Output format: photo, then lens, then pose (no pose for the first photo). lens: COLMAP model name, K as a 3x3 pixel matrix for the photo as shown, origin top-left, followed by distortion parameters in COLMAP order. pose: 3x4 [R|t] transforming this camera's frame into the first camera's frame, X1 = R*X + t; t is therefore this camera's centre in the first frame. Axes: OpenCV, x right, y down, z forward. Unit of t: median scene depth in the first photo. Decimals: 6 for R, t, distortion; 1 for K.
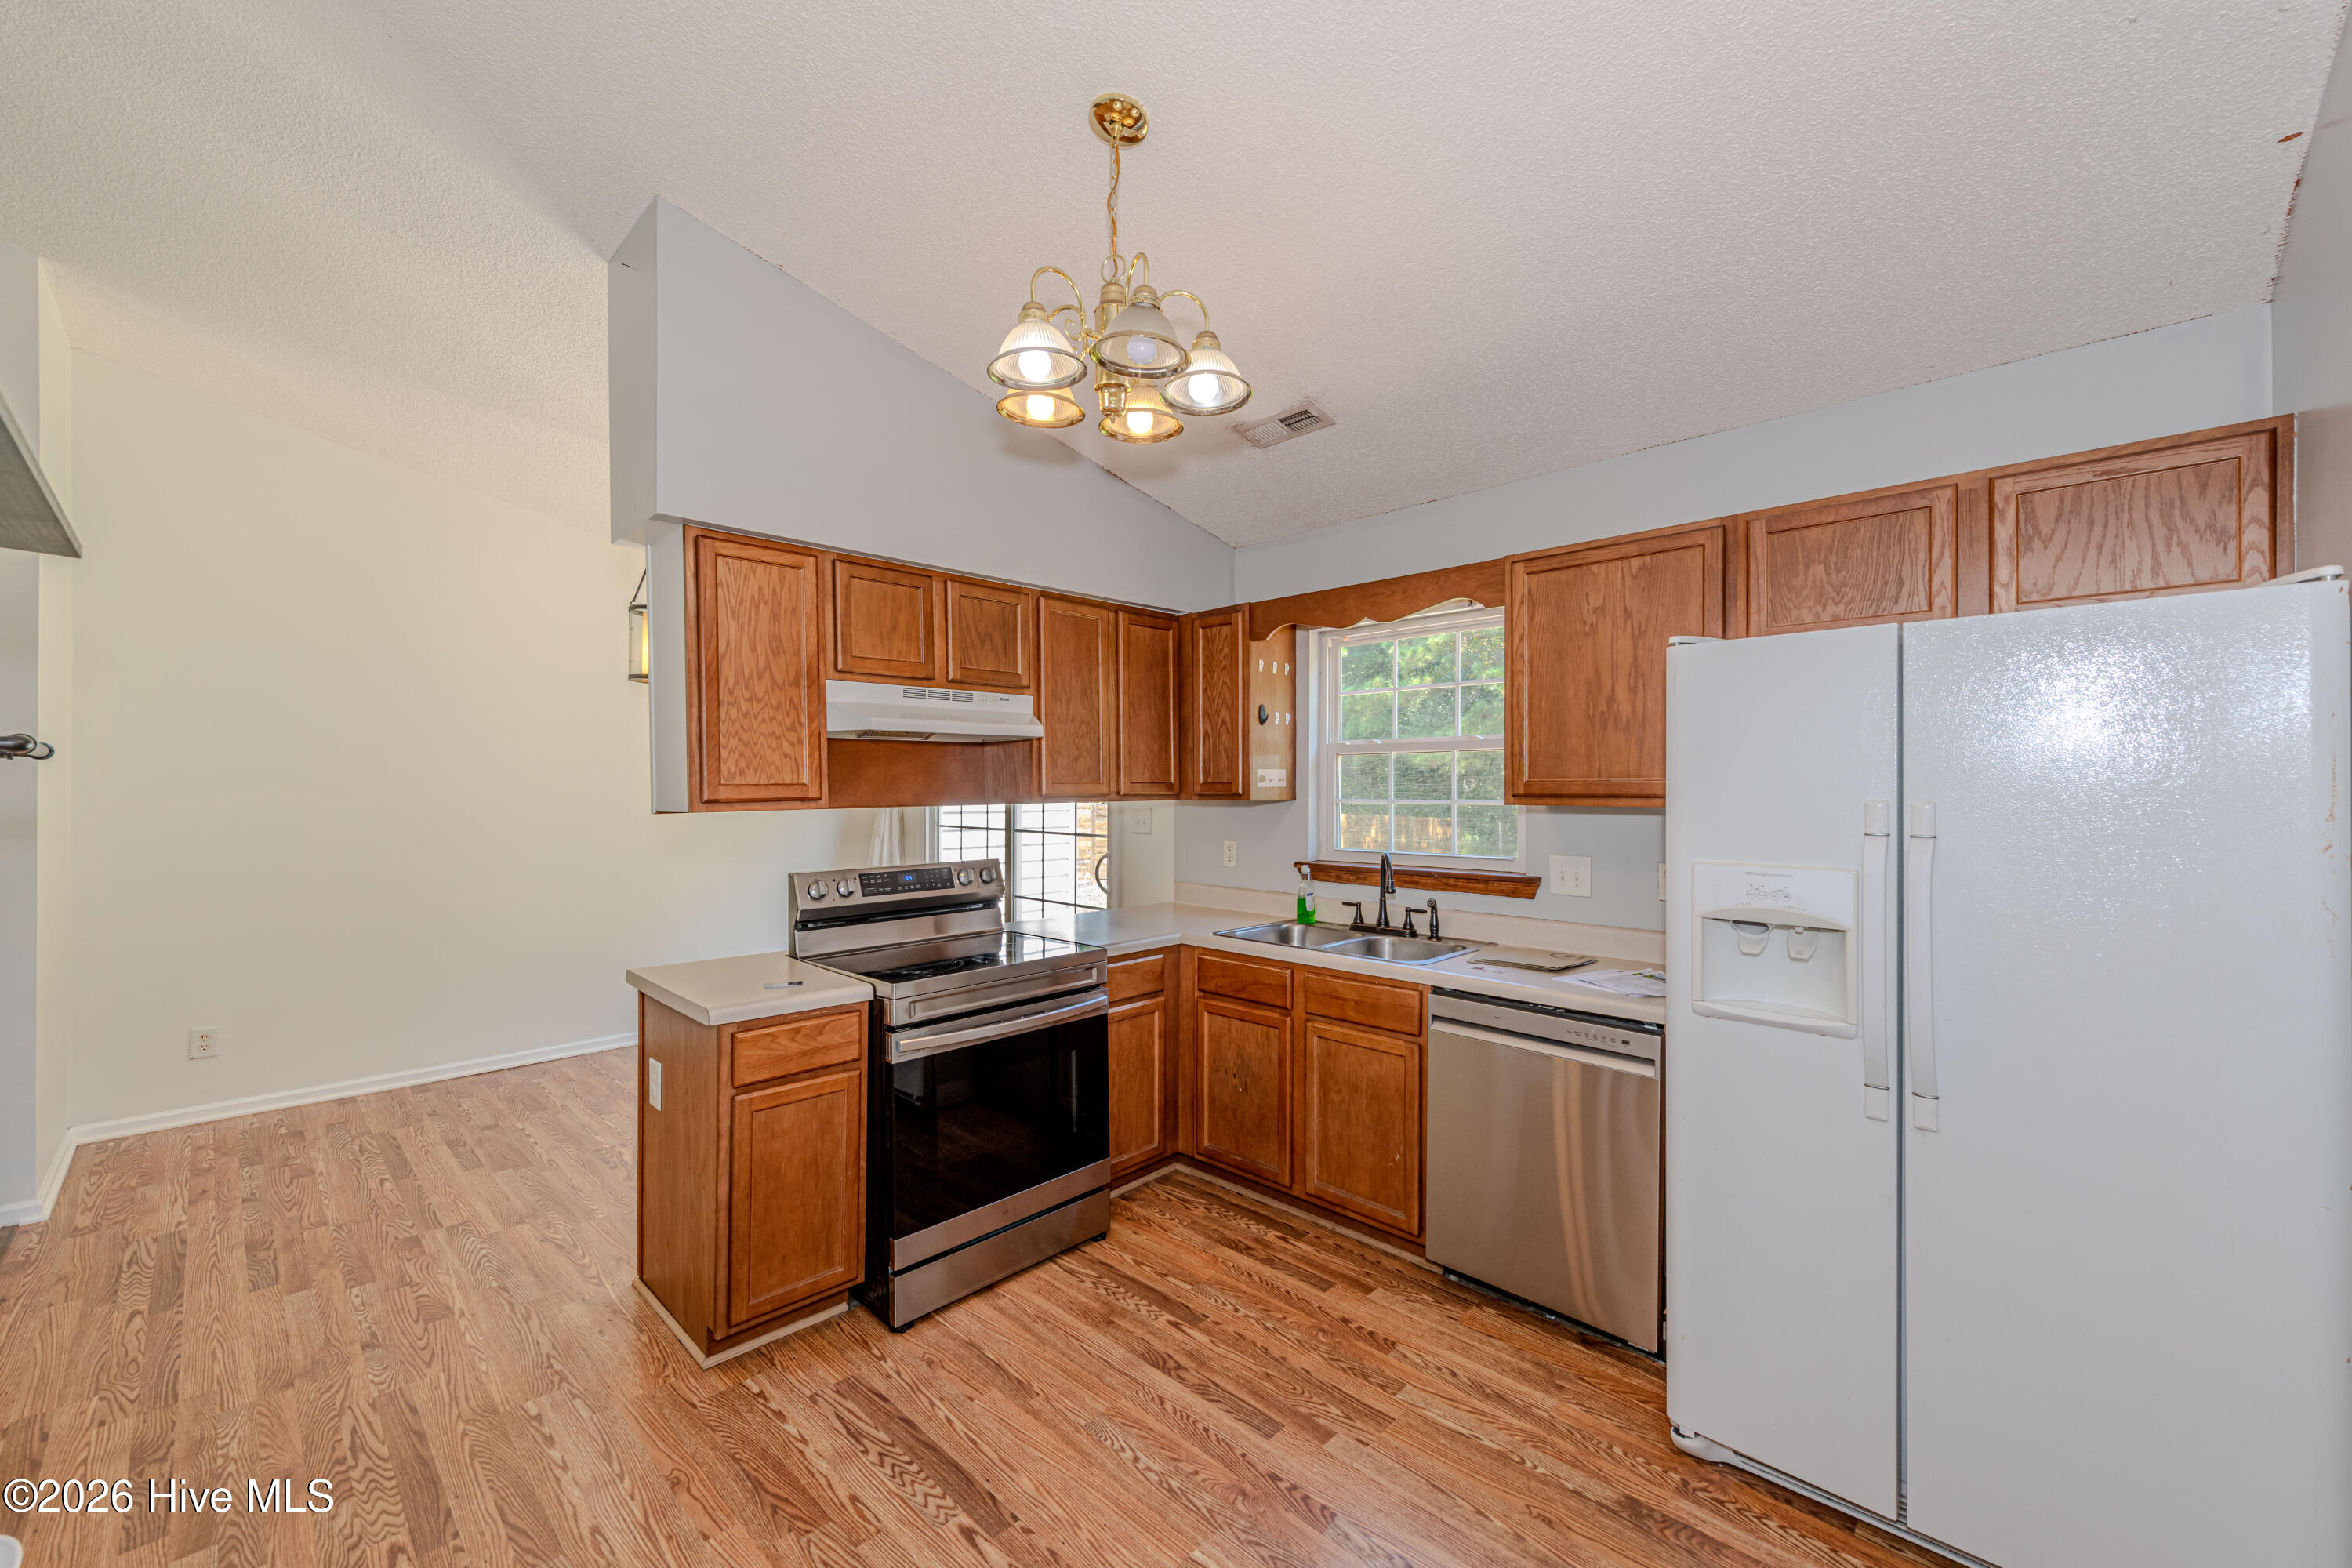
lens RADIAL K [[932.9, 0, 1179.9], [0, 932.9, 795.8], [0, 0, 1]] dist [0.019128, -0.008490]
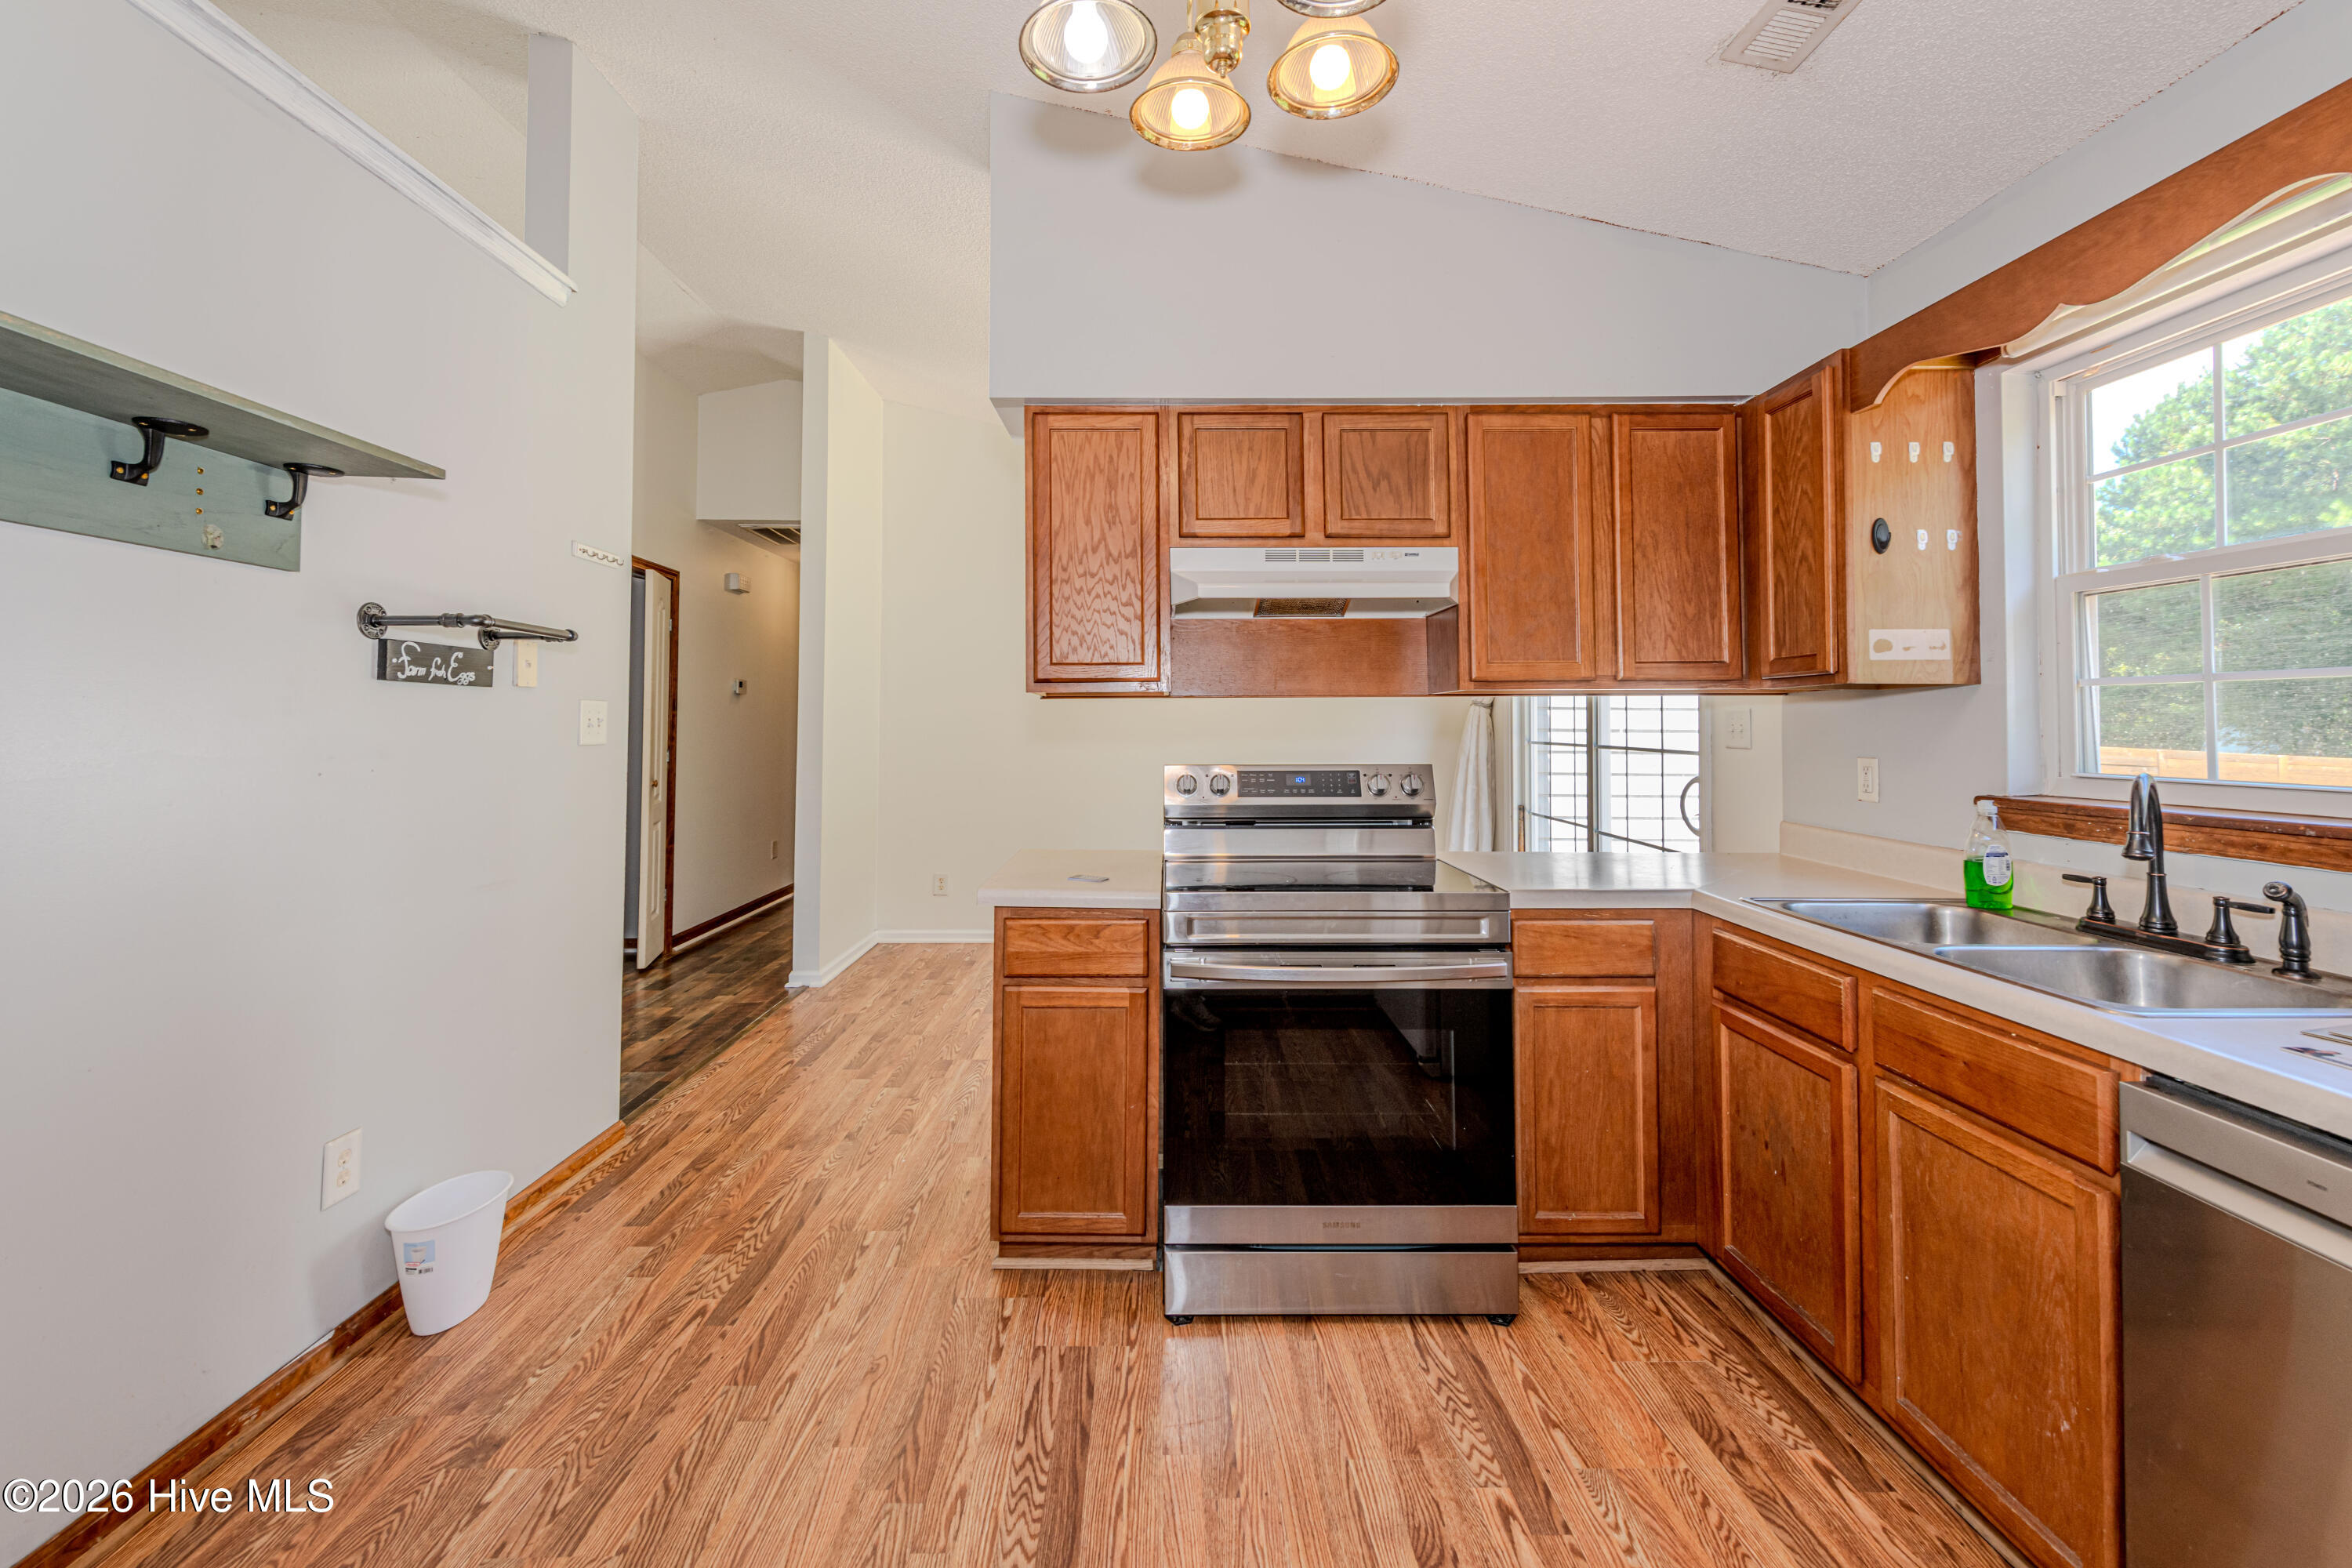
lens RADIAL K [[962.2, 0, 1174.4], [0, 962.2, 701.8], [0, 0, 1]] dist [0.014361, -0.006112]
pose [[0.699217, -0.016027, -0.714729, 0.258748], [-0.008471, 0.999493, -0.030700, 0.047539], [0.714859, 0.027521, 0.698727, 0.329906]]
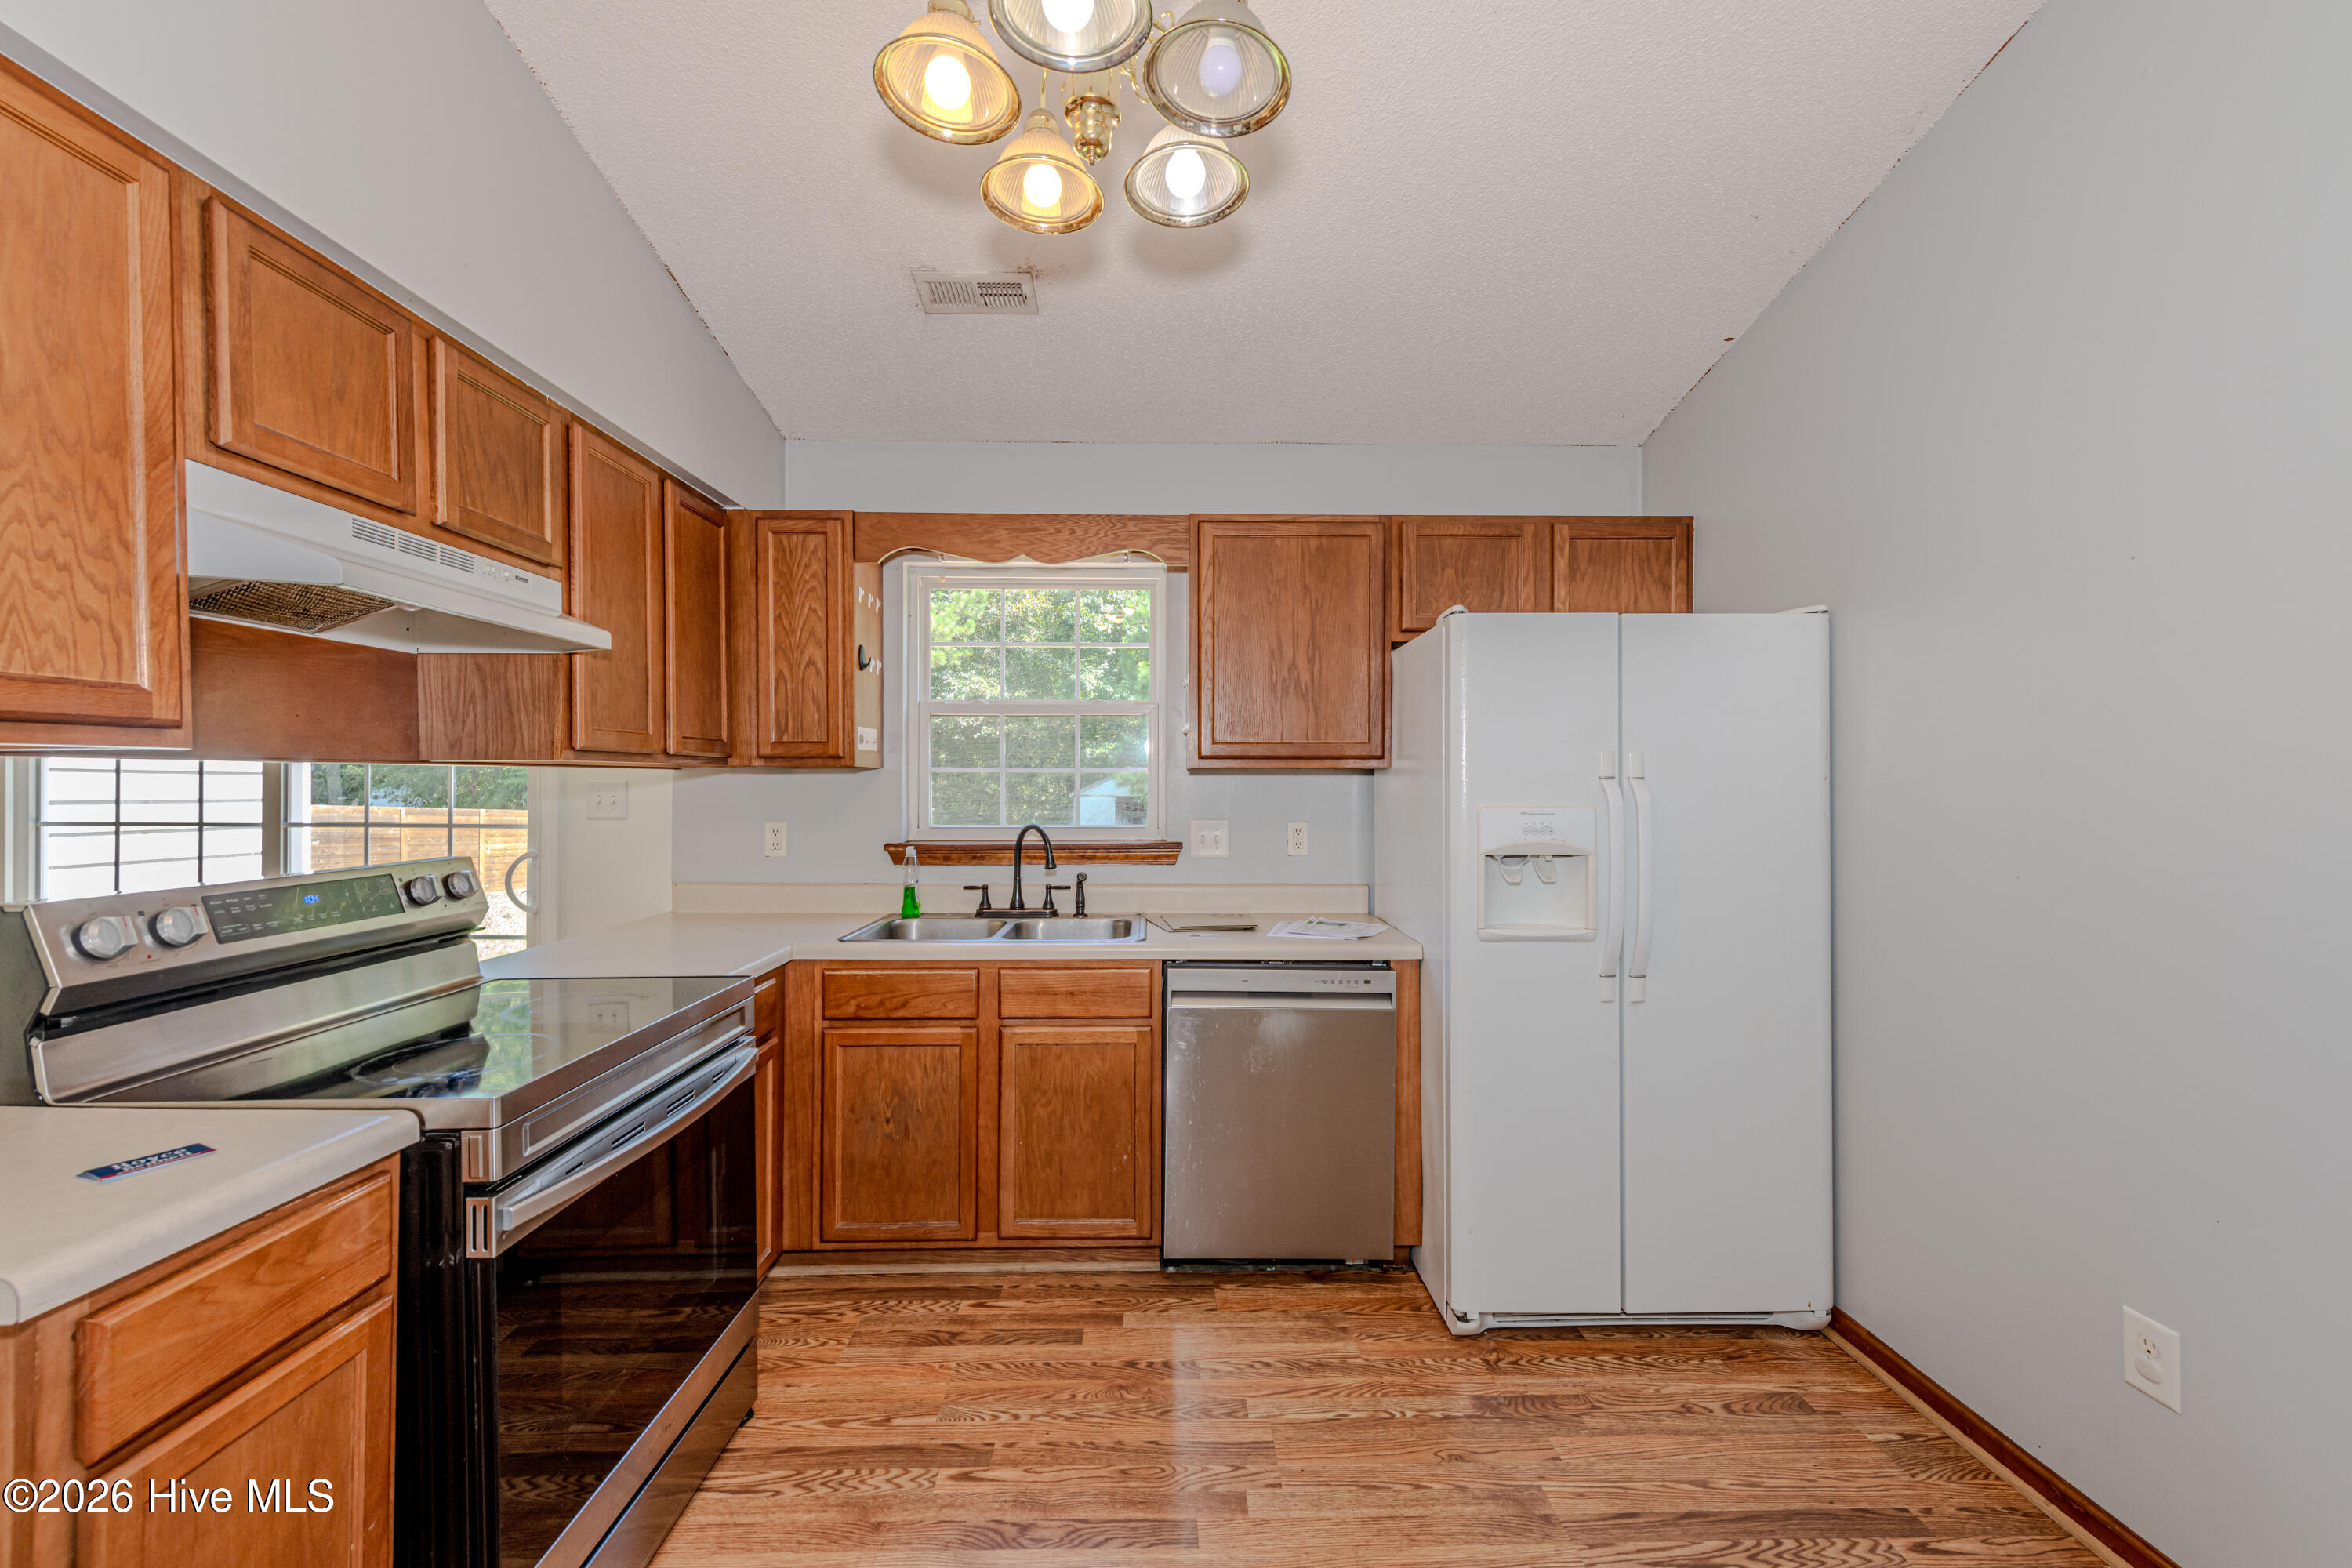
lens RADIAL K [[908.8, 0, 1193.7], [0, 908.8, 789.1], [0, 0, 1]] dist [0.016952, -0.006547]
pose [[0.704325, -0.003470, 0.709869, -0.320475], [0.006565, 0.999977, -0.001626, 0.033407], [-0.709847, 0.005805, 0.704332, 0.320984]]
